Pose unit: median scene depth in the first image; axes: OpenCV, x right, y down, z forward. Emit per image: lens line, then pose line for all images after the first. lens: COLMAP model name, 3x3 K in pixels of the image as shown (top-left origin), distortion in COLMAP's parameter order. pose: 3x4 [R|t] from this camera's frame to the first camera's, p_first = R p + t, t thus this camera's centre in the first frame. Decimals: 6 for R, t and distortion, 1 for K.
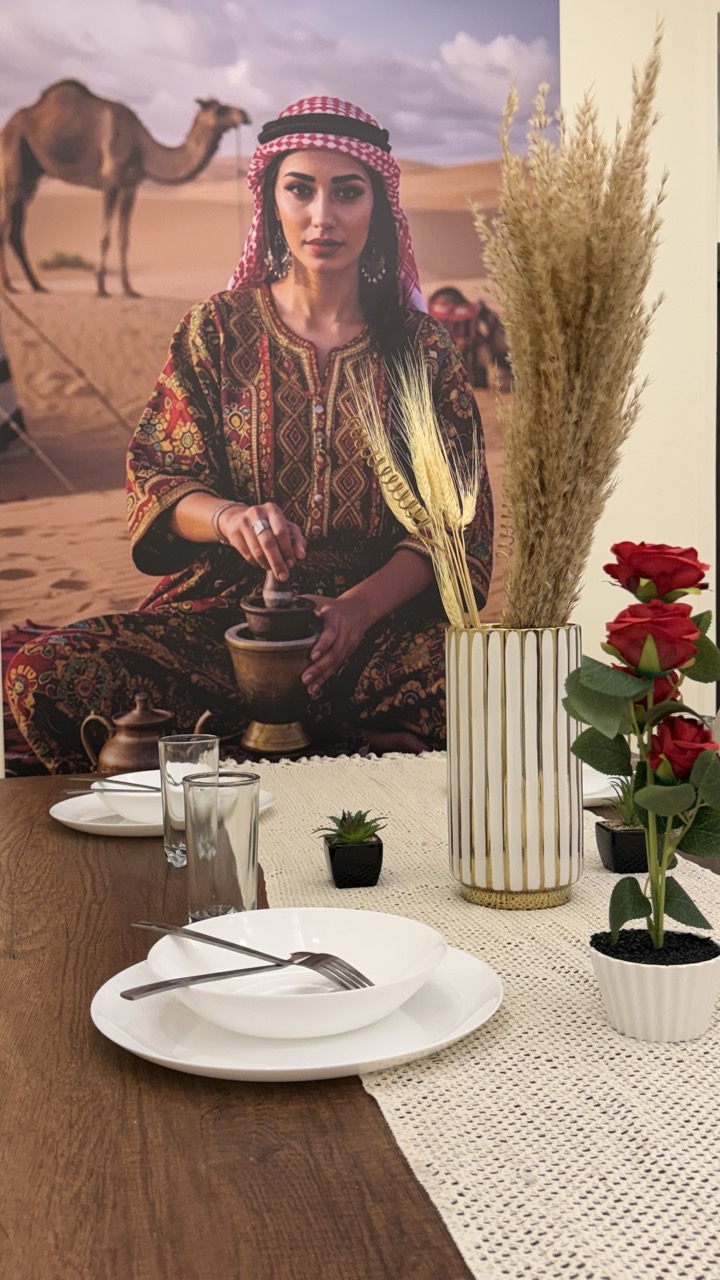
lens RADIAL K [[1267.6, 0, 363.1], [0, 1267.6, 632.8], [0, 0, 1]] dist [0.080210, 0.000000]
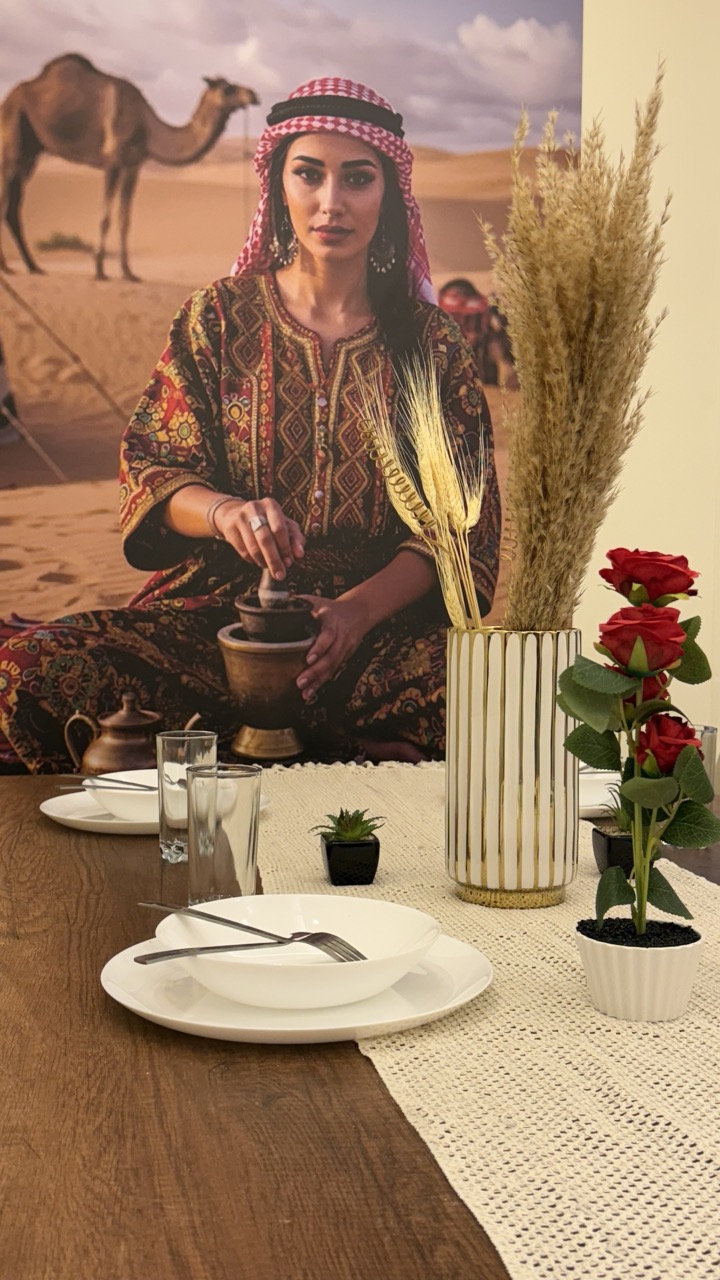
lens RADIAL K [[1402.7, 0, 365.3], [0, 1402.7, 629.7], [0, 0, 1]] dist [0.103096, 0.000000]
pose [[0.999643, 0.026168, 0.005484, -0.006336], [-0.026120, 0.999621, -0.008728, 0.007929], [-0.005710, 0.008582, 0.999947, -0.112784]]
